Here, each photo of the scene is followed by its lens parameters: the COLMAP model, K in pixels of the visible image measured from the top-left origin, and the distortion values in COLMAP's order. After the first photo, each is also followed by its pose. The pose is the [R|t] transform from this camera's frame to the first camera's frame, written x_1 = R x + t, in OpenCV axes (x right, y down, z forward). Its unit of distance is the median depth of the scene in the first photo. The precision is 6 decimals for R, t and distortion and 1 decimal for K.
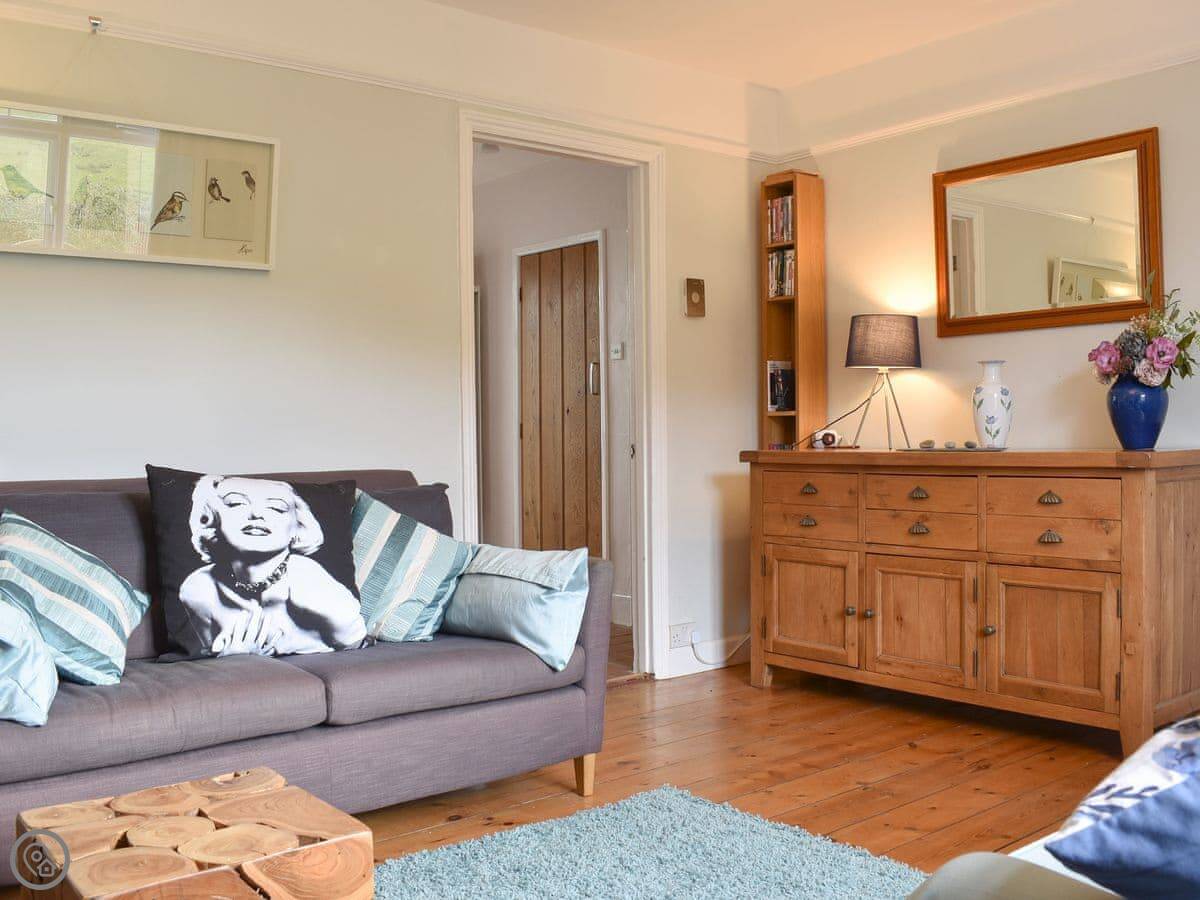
lens RADIAL K [[1147.0, 0, 634.3], [0, 1147.0, 449.4], [0, 0, 1]] dist [-0.081028, -0.005380]
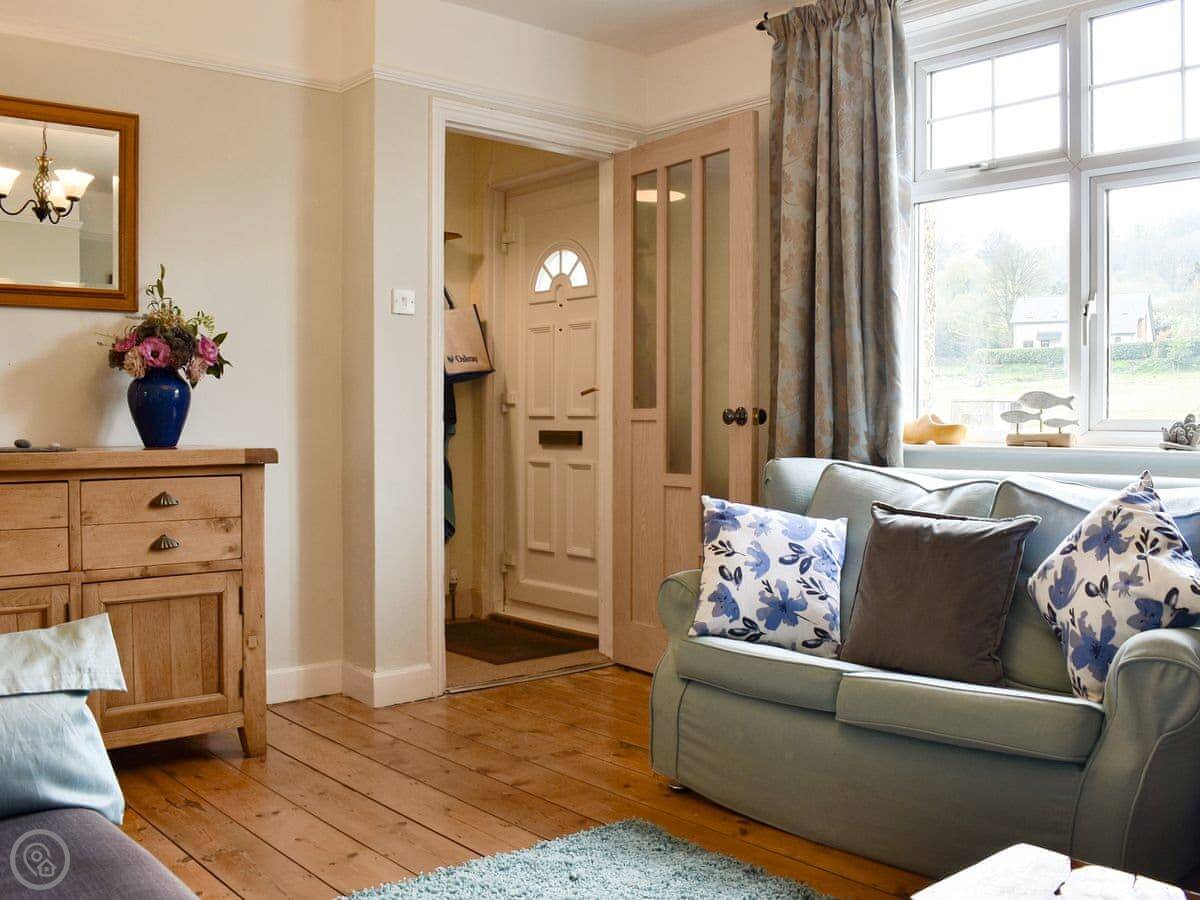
lens RADIAL K [[1171.4, 0, 600.0], [0, 1171.4, 450.0], [0, 0, 1]] dist [-0.084843, 0.001805]
pose [[-0.005710, -0.010499, 0.999929, -0.579855], [0.012928, 0.999861, 0.010572, -0.003164], [-0.999900, 0.012987, -0.005573, 0.661994]]
